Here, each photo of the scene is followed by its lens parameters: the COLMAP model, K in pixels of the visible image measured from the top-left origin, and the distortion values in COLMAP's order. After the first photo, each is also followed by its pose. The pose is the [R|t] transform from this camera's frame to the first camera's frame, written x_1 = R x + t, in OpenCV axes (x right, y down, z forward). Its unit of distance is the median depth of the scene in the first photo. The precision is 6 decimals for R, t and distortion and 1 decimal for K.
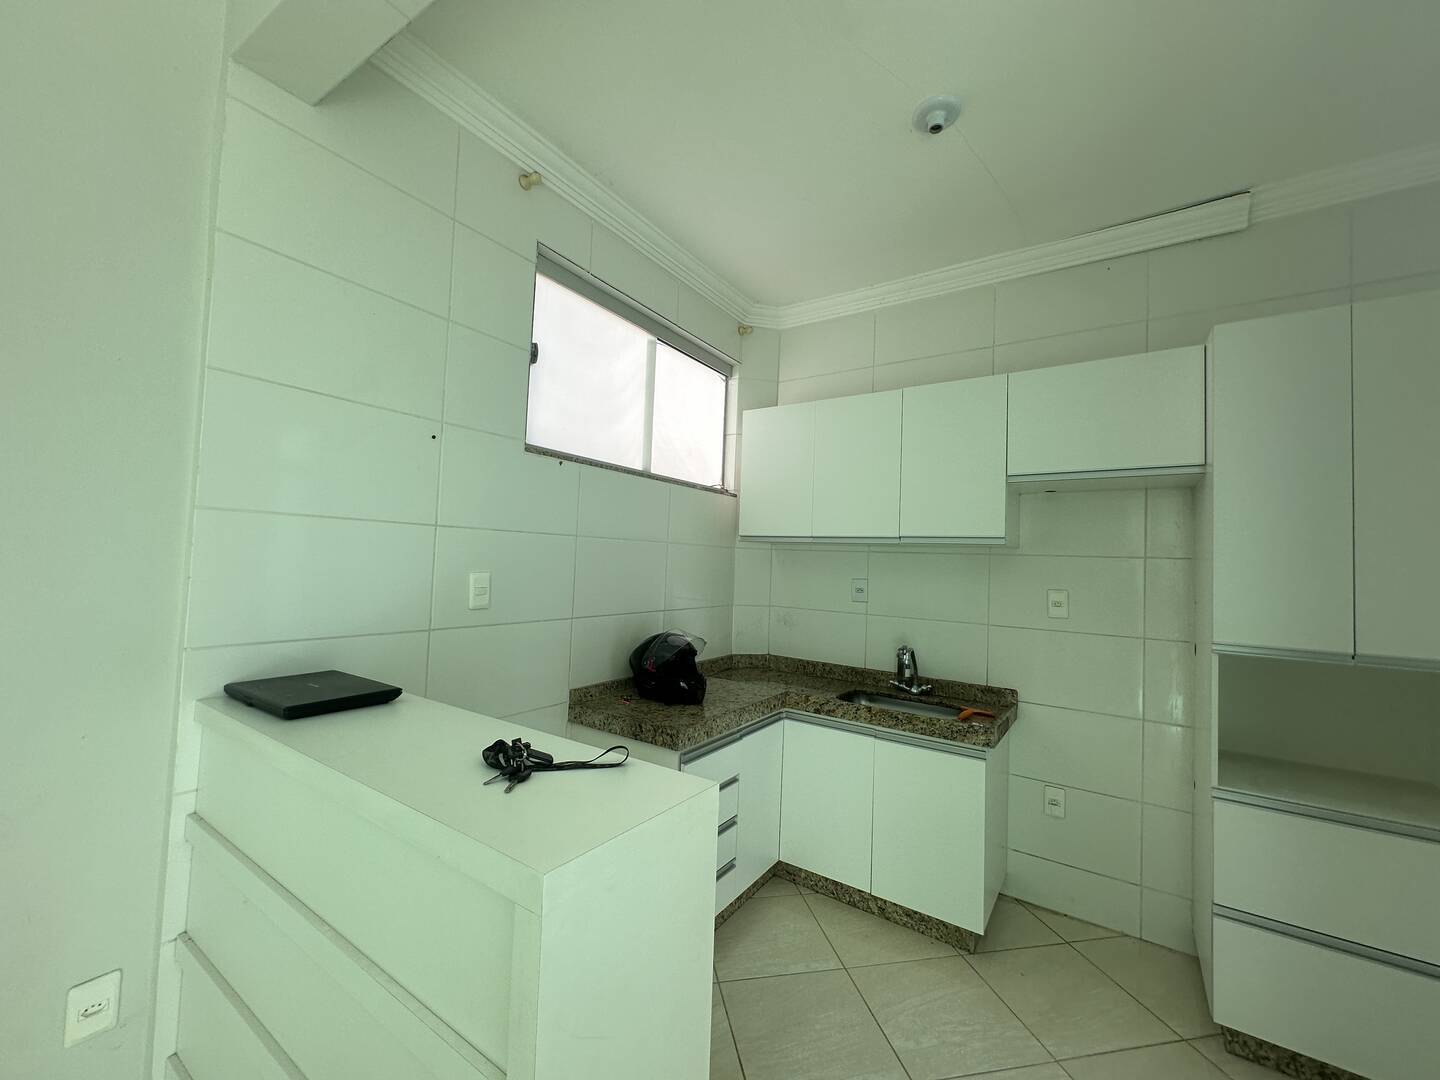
lens RADIAL K [[576.0, 0, 720.1], [0, 576.0, 533.8], [0, 0, 1]] dist [-0.000754, 0.000207]
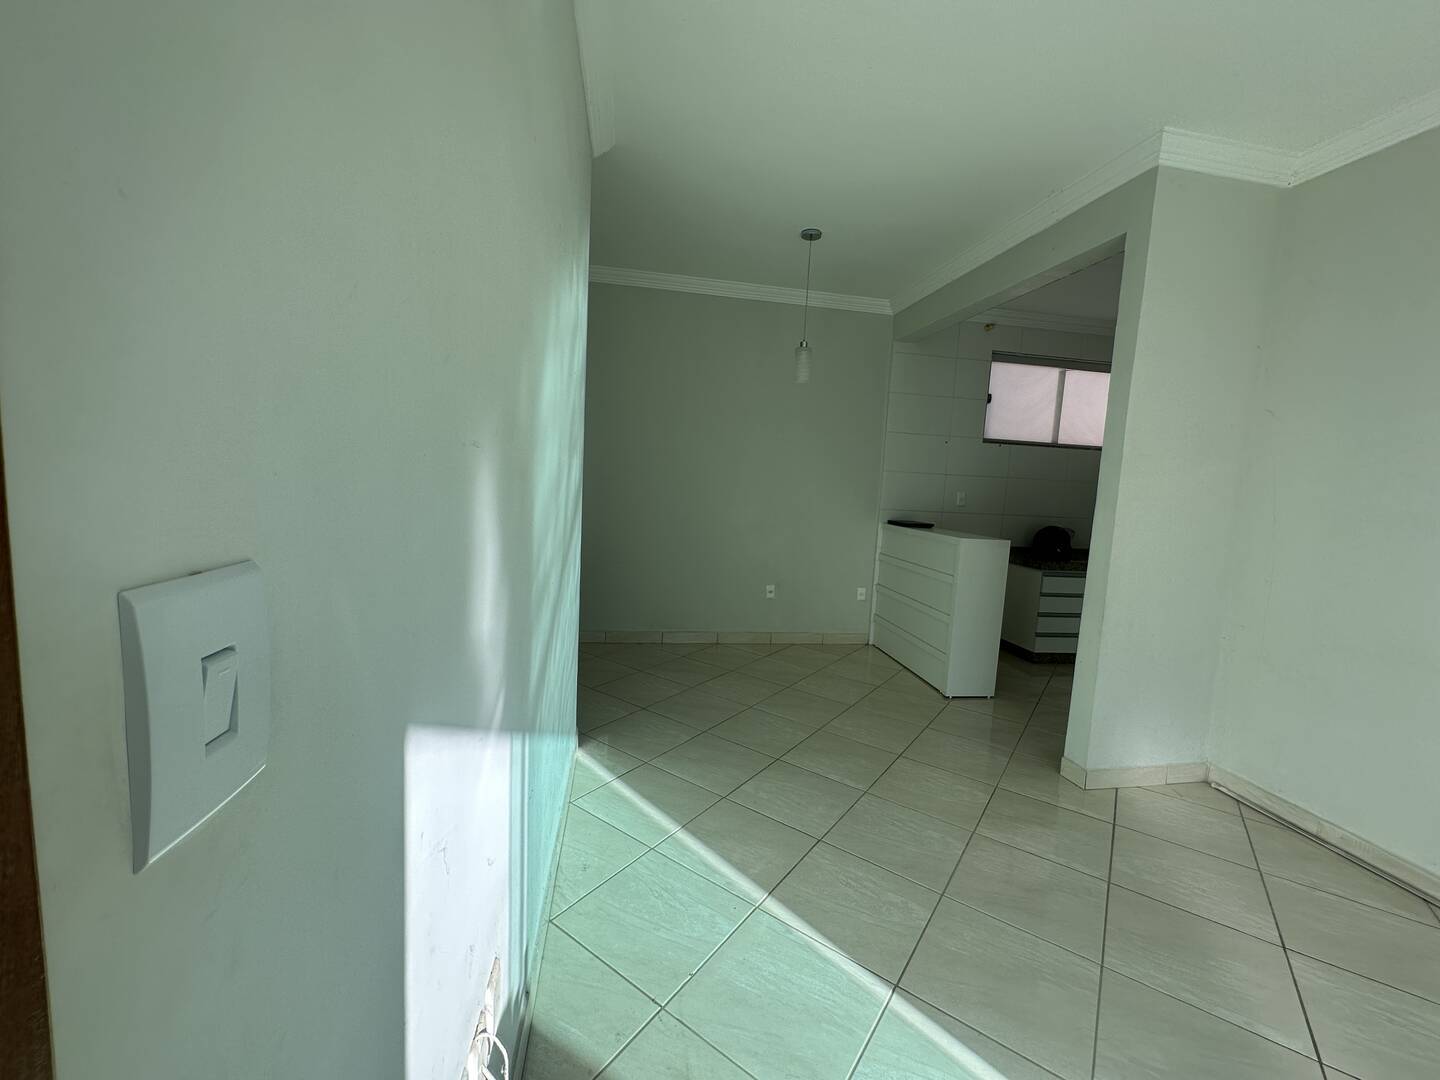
lens RADIAL K [[576.0, 0, 720.4], [0, 576.0, 533.2], [0, 0, 1]] dist [-0.000754, 0.000207]
pose [[0.671198, 0.076197, -0.737351, 0.729403], [0.008341, 0.993864, 0.110297, -0.042122], [0.741231, -0.080182, 0.666444, -1.447472]]
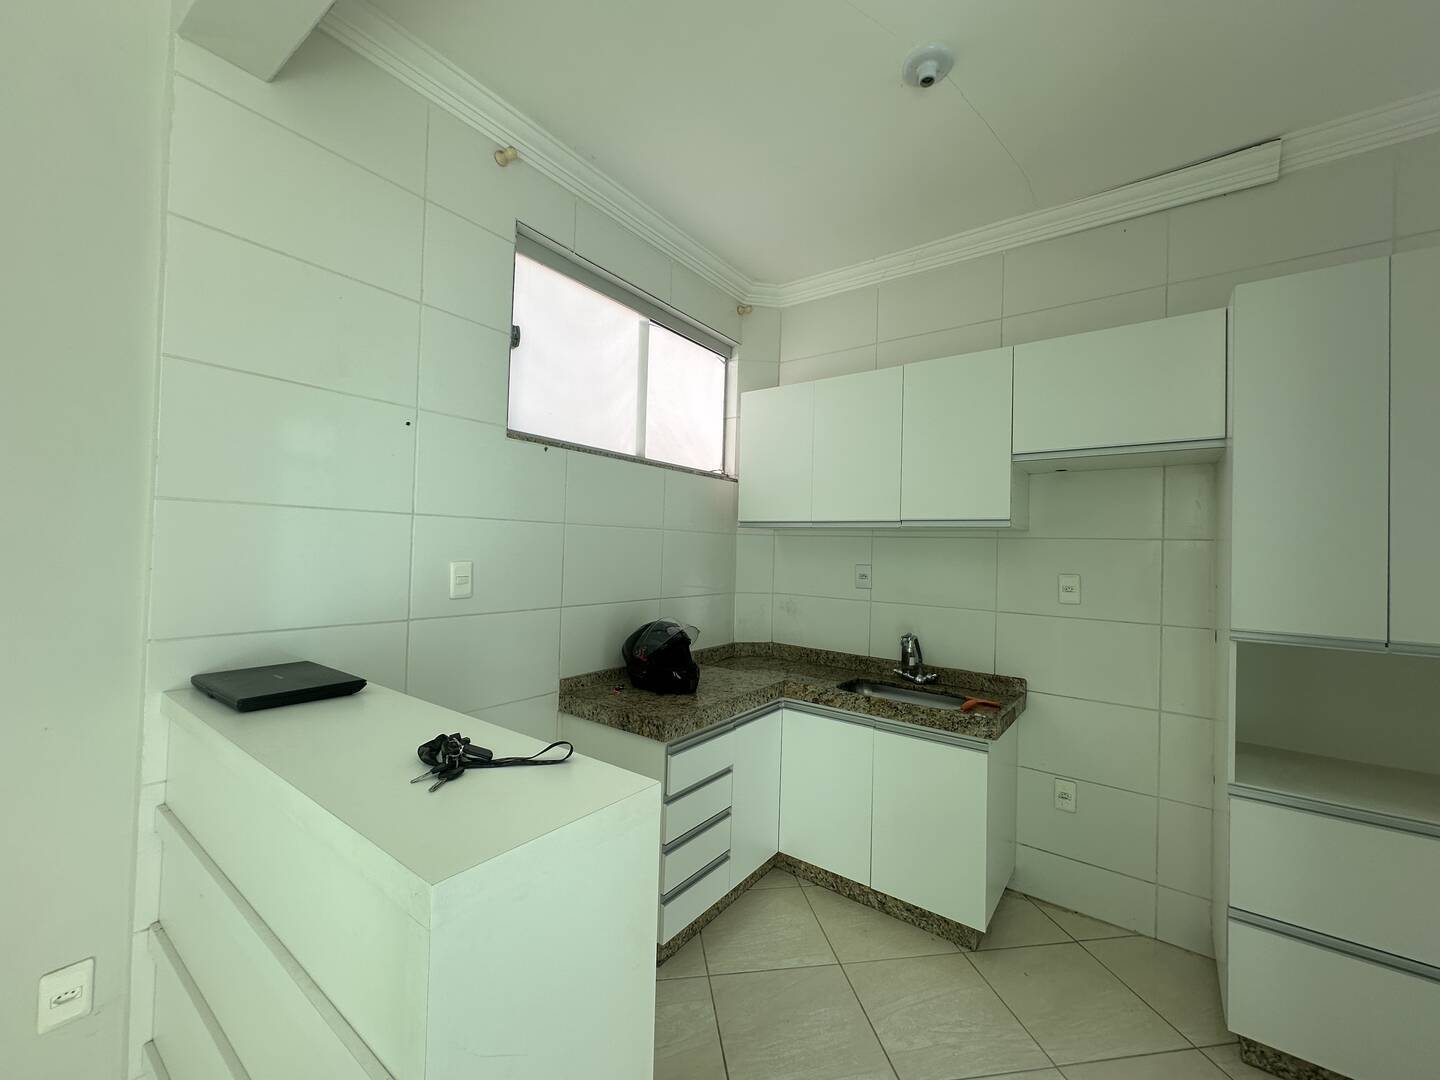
lens RADIAL K [[576.0, 0, 719.8], [0, 576.0, 533.7], [0, 0, 1]] dist [-0.000754, 0.000207]
pose [[0.999015, -0.011191, -0.042948, 0.063535], [0.012117, 0.999698, 0.021375, 0.004150], [0.042696, -0.021874, 0.998849, 0.034507]]
